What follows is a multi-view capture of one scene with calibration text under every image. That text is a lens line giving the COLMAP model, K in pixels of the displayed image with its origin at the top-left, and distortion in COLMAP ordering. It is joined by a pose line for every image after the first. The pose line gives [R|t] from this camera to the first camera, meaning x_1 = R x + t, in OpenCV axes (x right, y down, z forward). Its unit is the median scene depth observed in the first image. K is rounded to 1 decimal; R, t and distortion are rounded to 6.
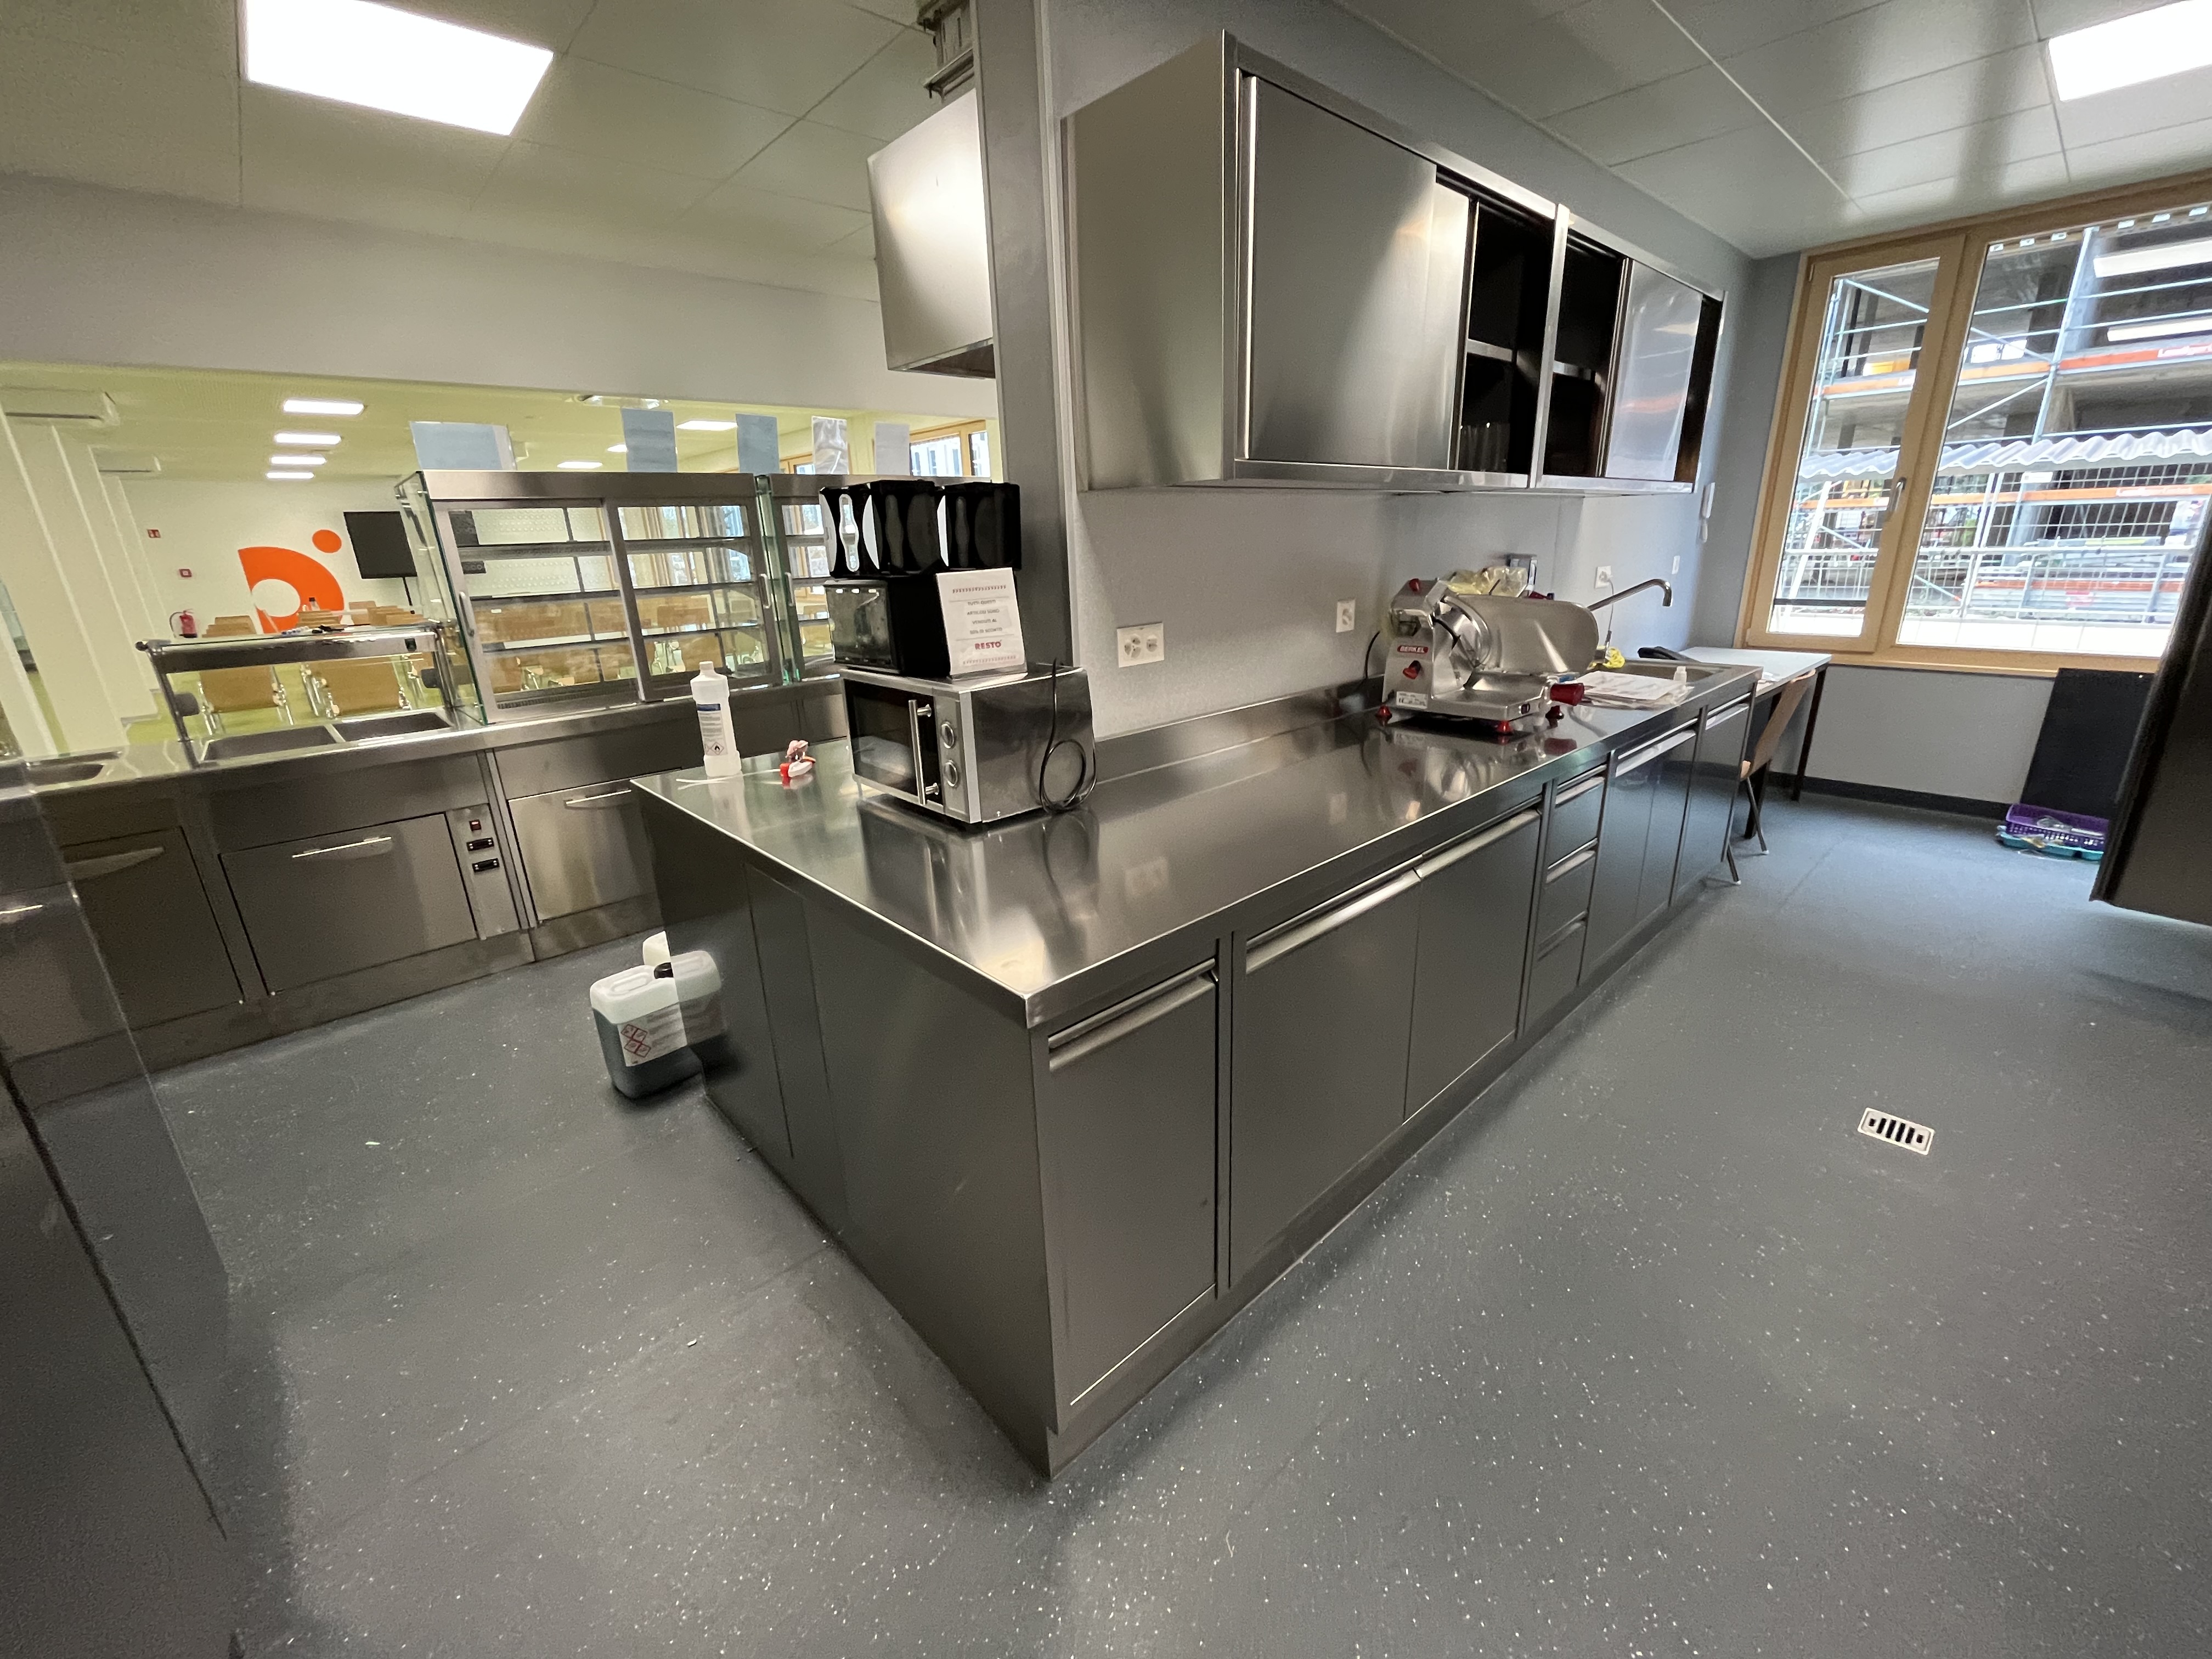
lens RADIAL K [[897.5, 0, 1117.1], [0, 897.5, 823.4], [0, 0, 1]] dist [-0.003335, 0.000209]
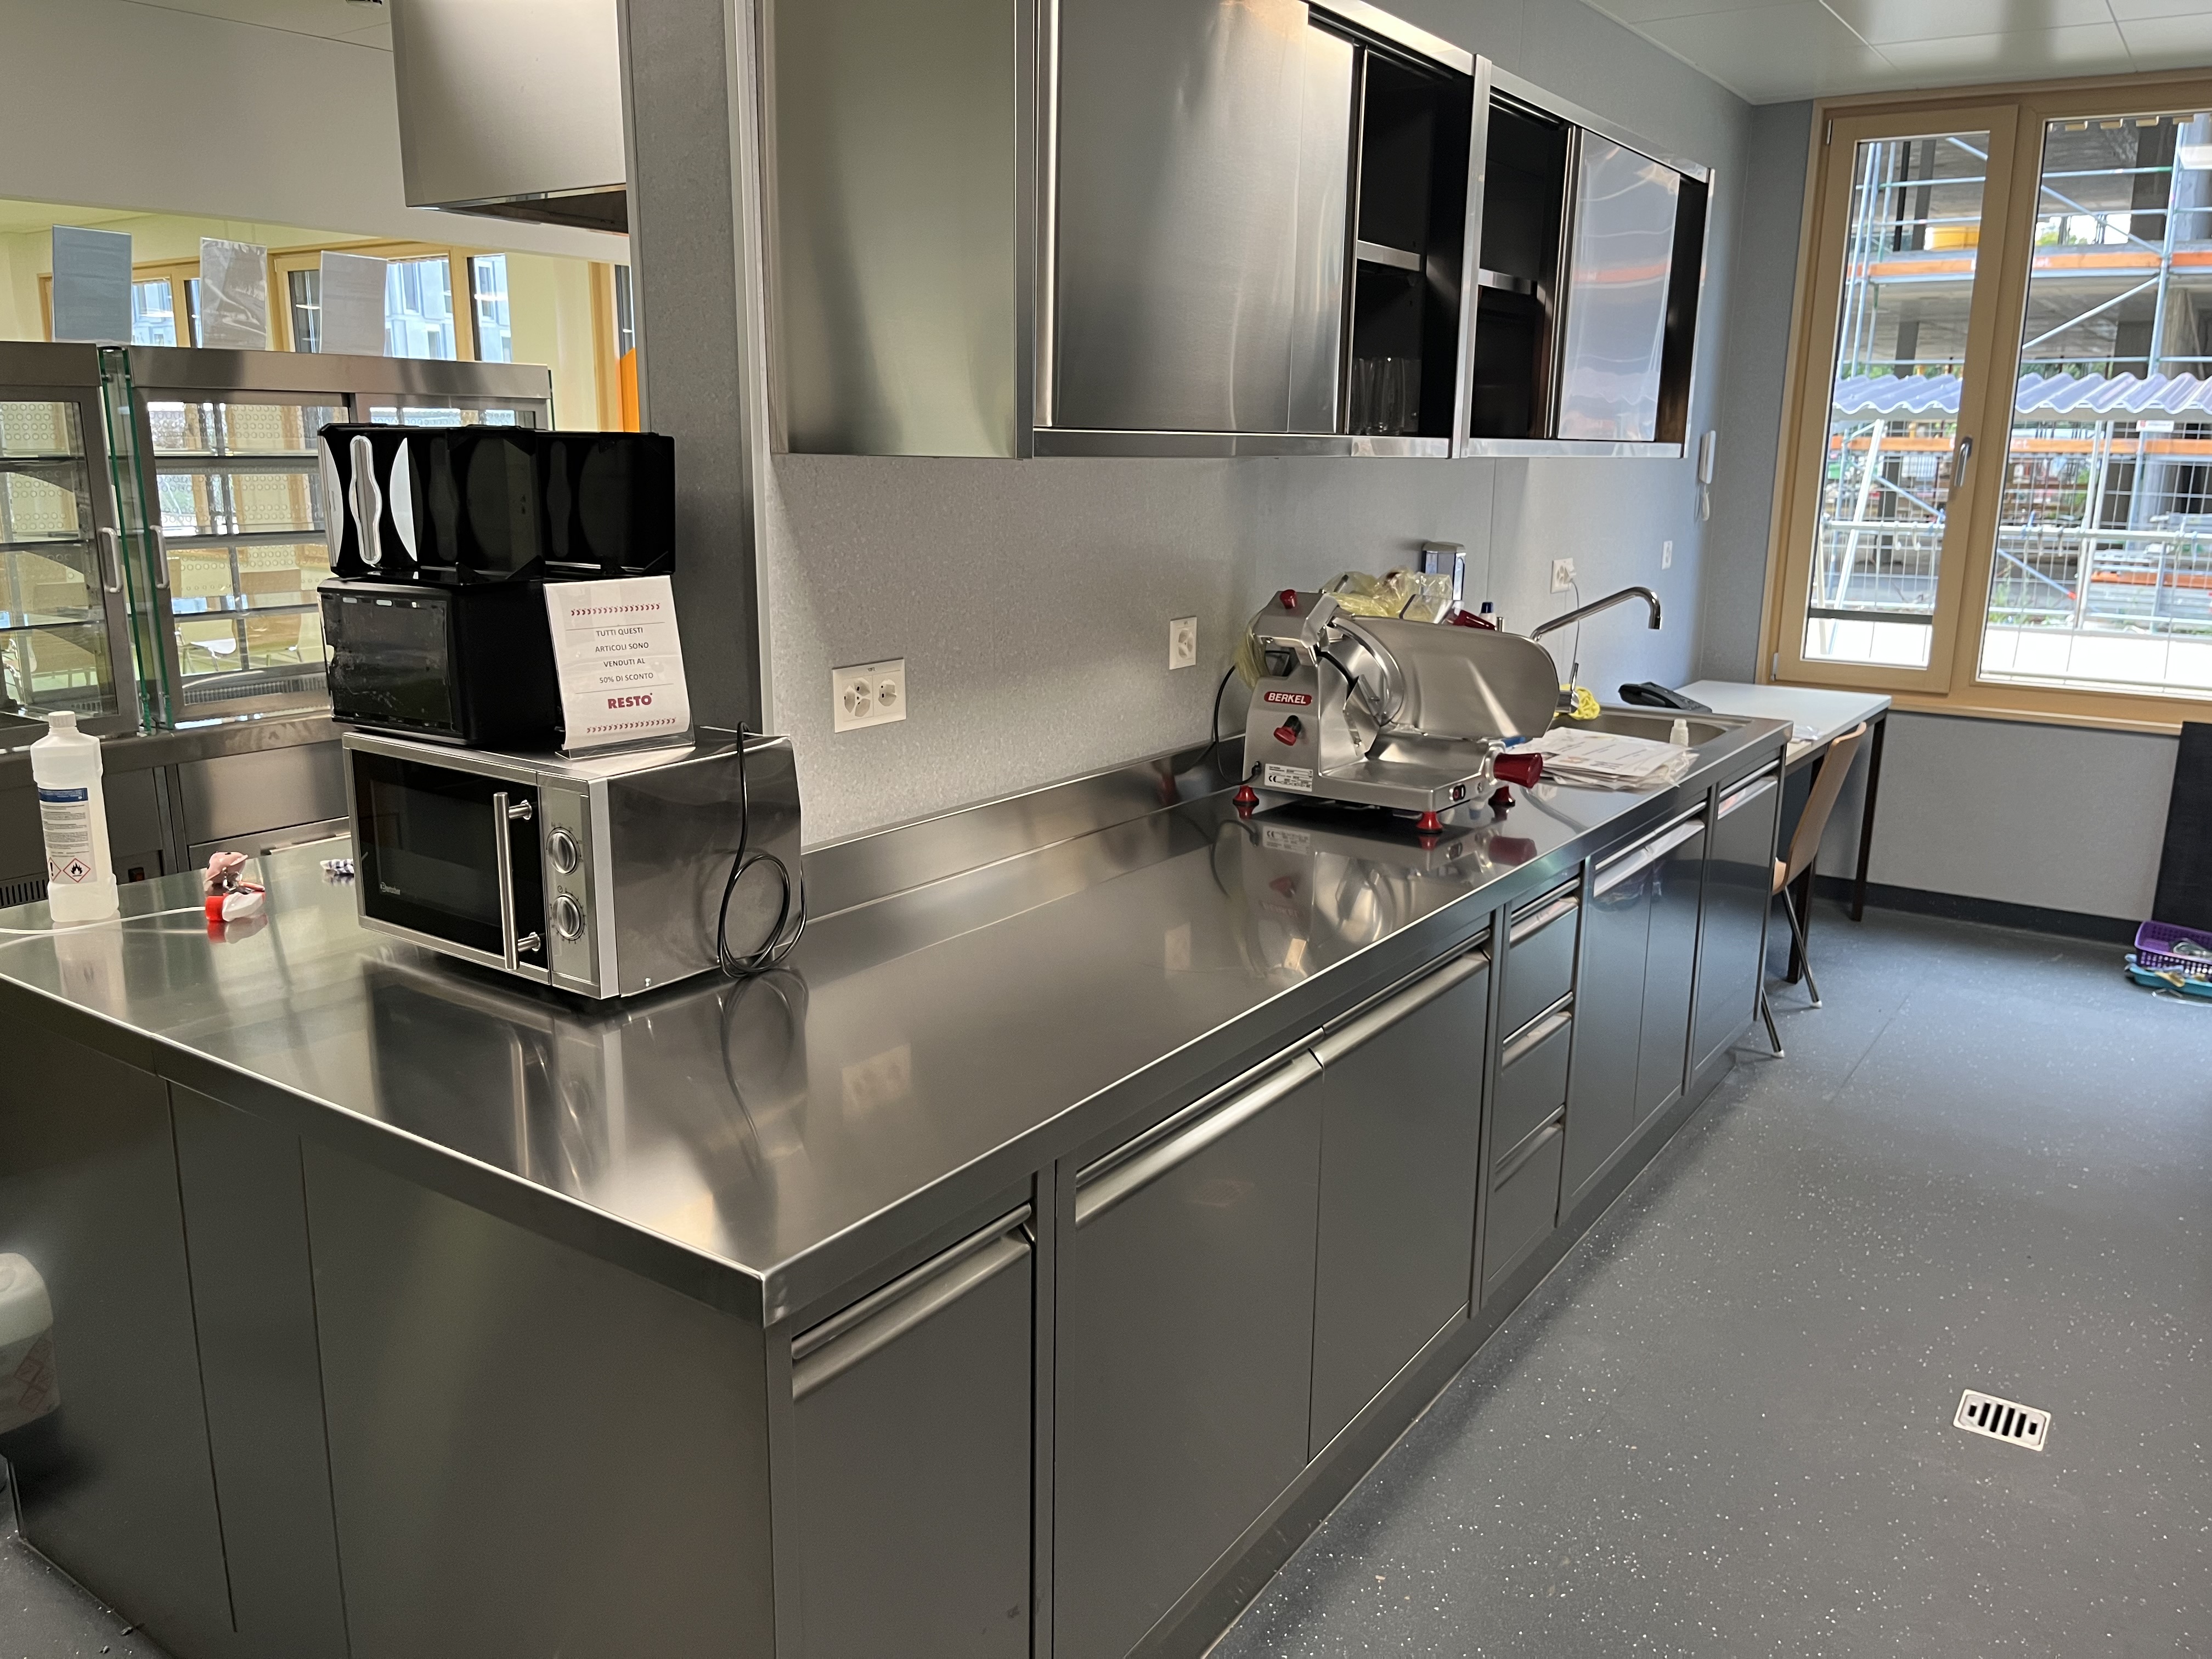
lens RADIAL K [[1674.7, 0, 1094.2], [0, 1674.7, 817.4], [0, 0, 1]] dist [0.051654, -0.077881]
pose [[0.976894, -0.003959, 0.213690, -0.056374], [0.023327, 0.995830, -0.088190, -0.009777], [-0.212450, 0.091137, 0.972913, -0.111291]]
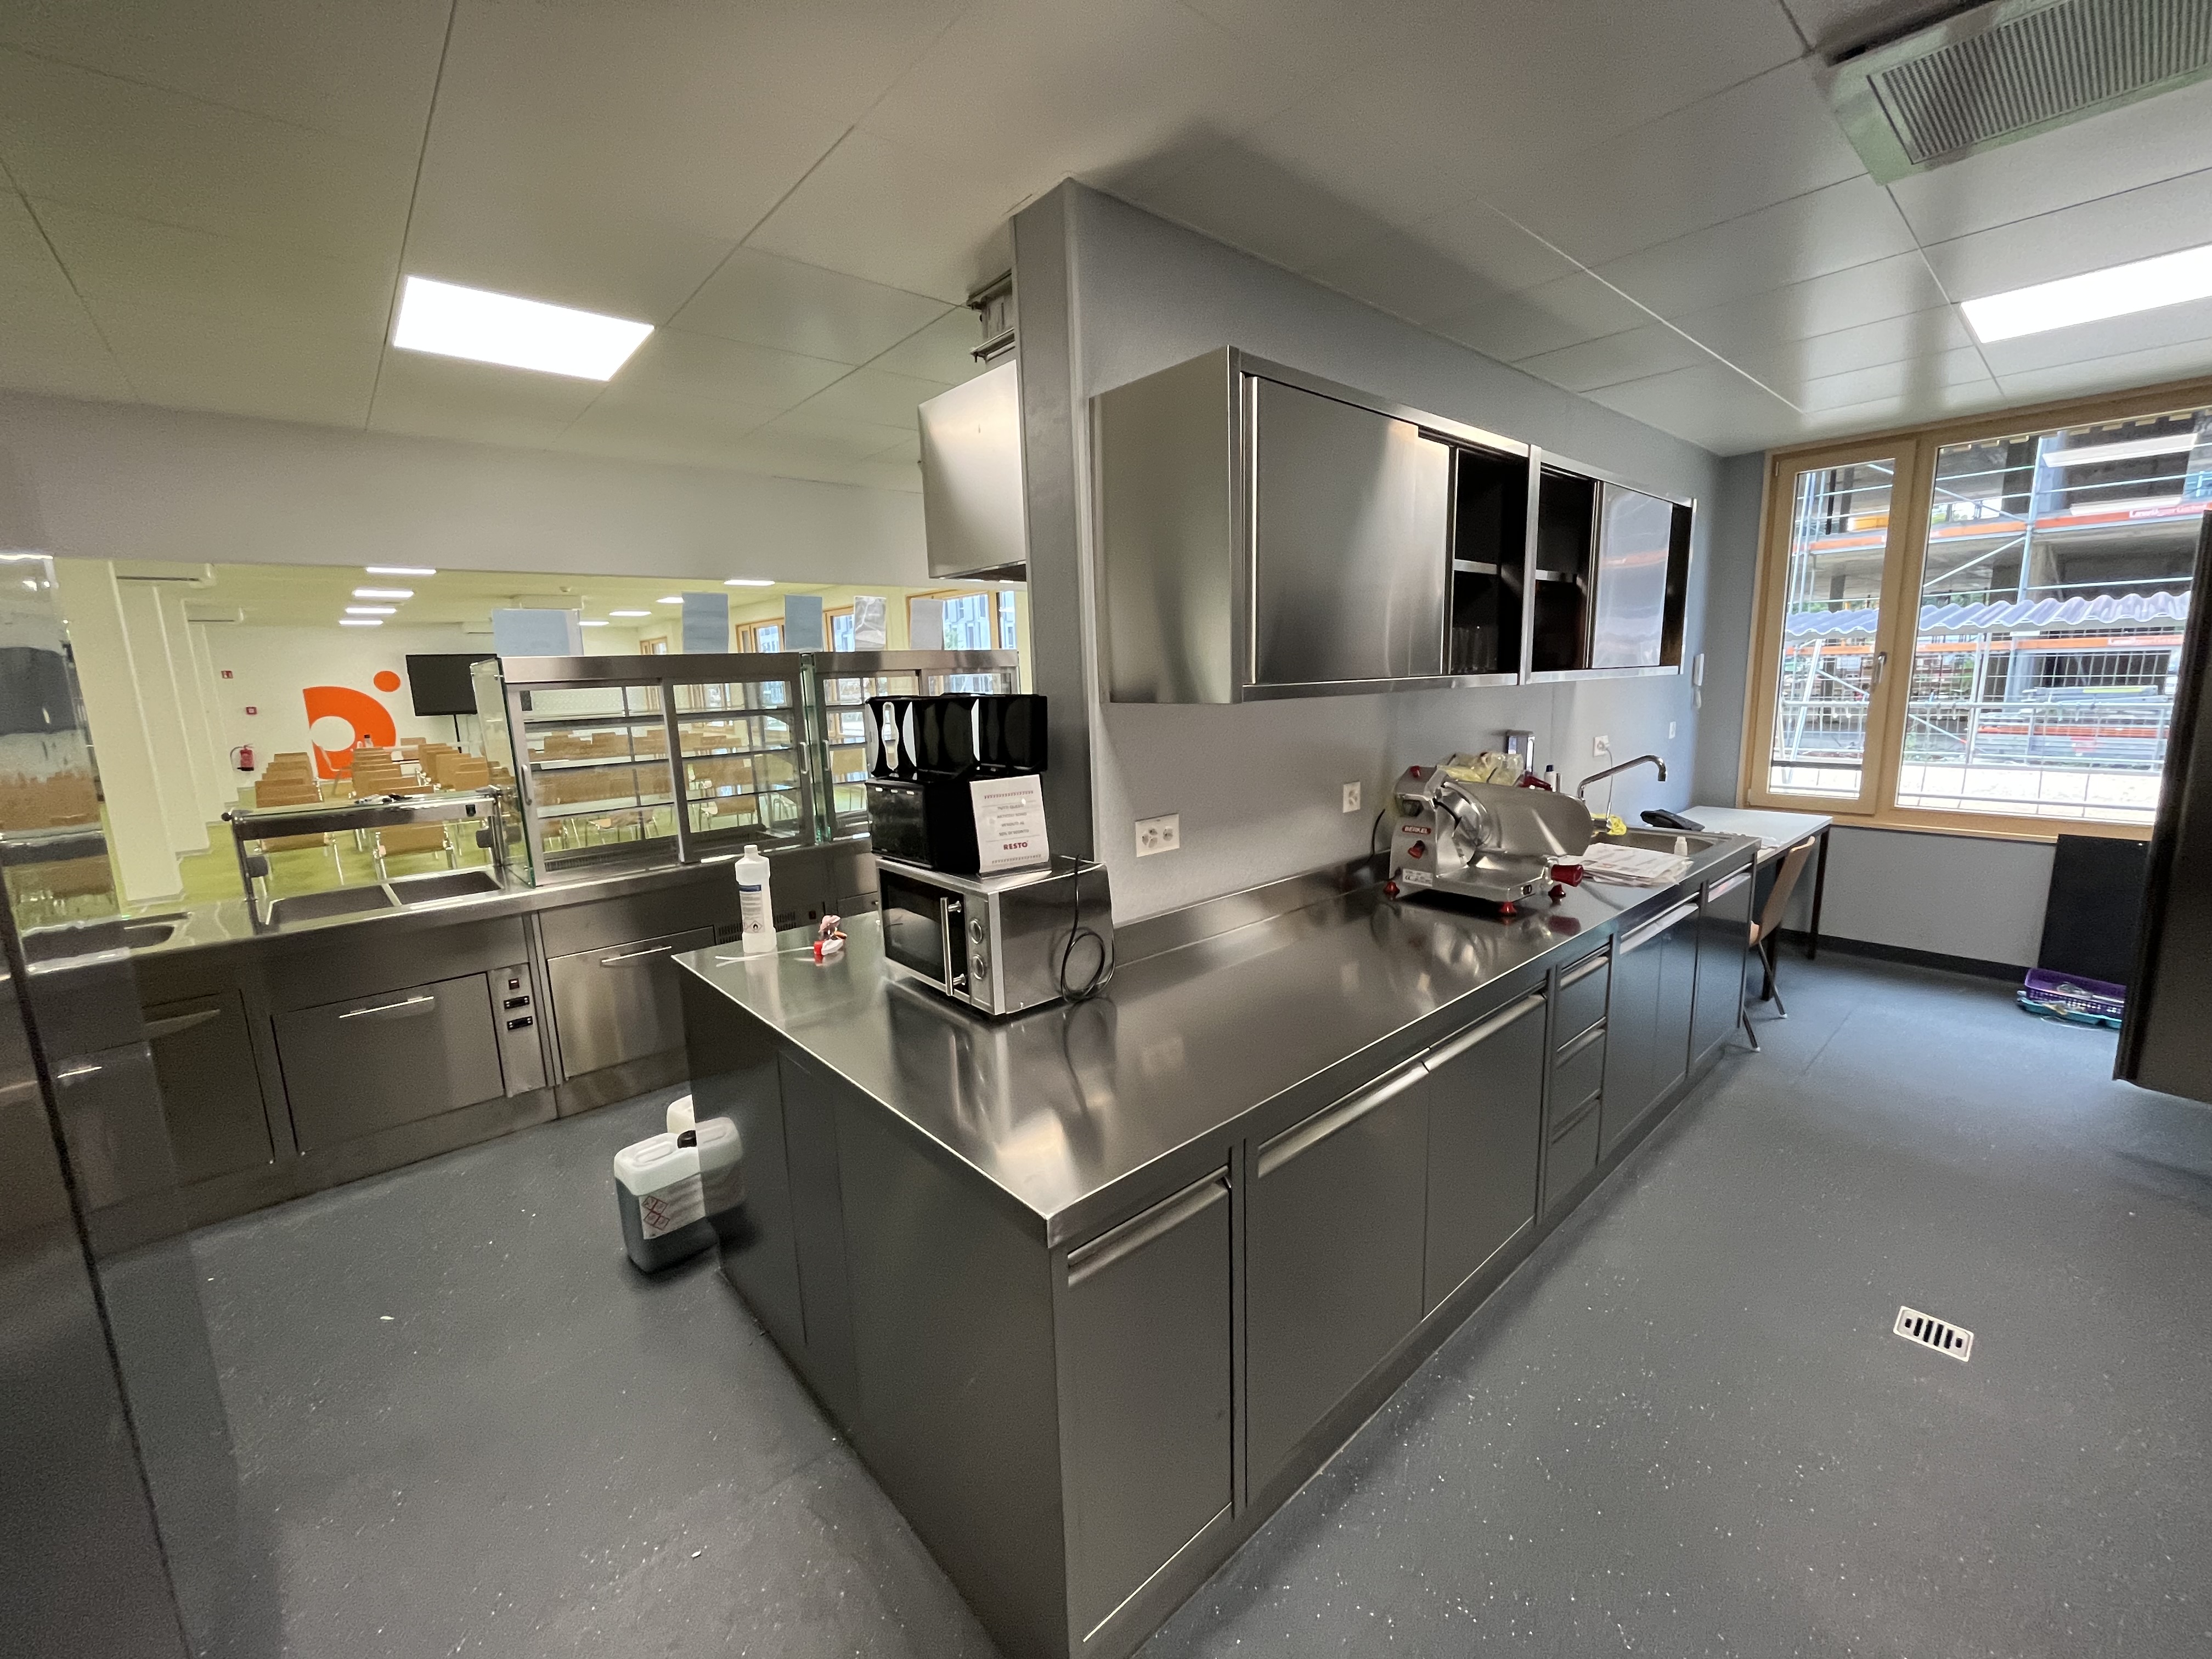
lens RADIAL K [[897.5, 0, 1116.7], [0, 897.5, 824.2], [0, 0, 1]] dist [-0.003335, 0.000209]
pose [[0.999798, 0.005584, -0.019324, -0.001153], [-0.008223, 0.990220, -0.139274, -0.052428], [0.018358, 0.139404, 0.990065, -0.047180]]
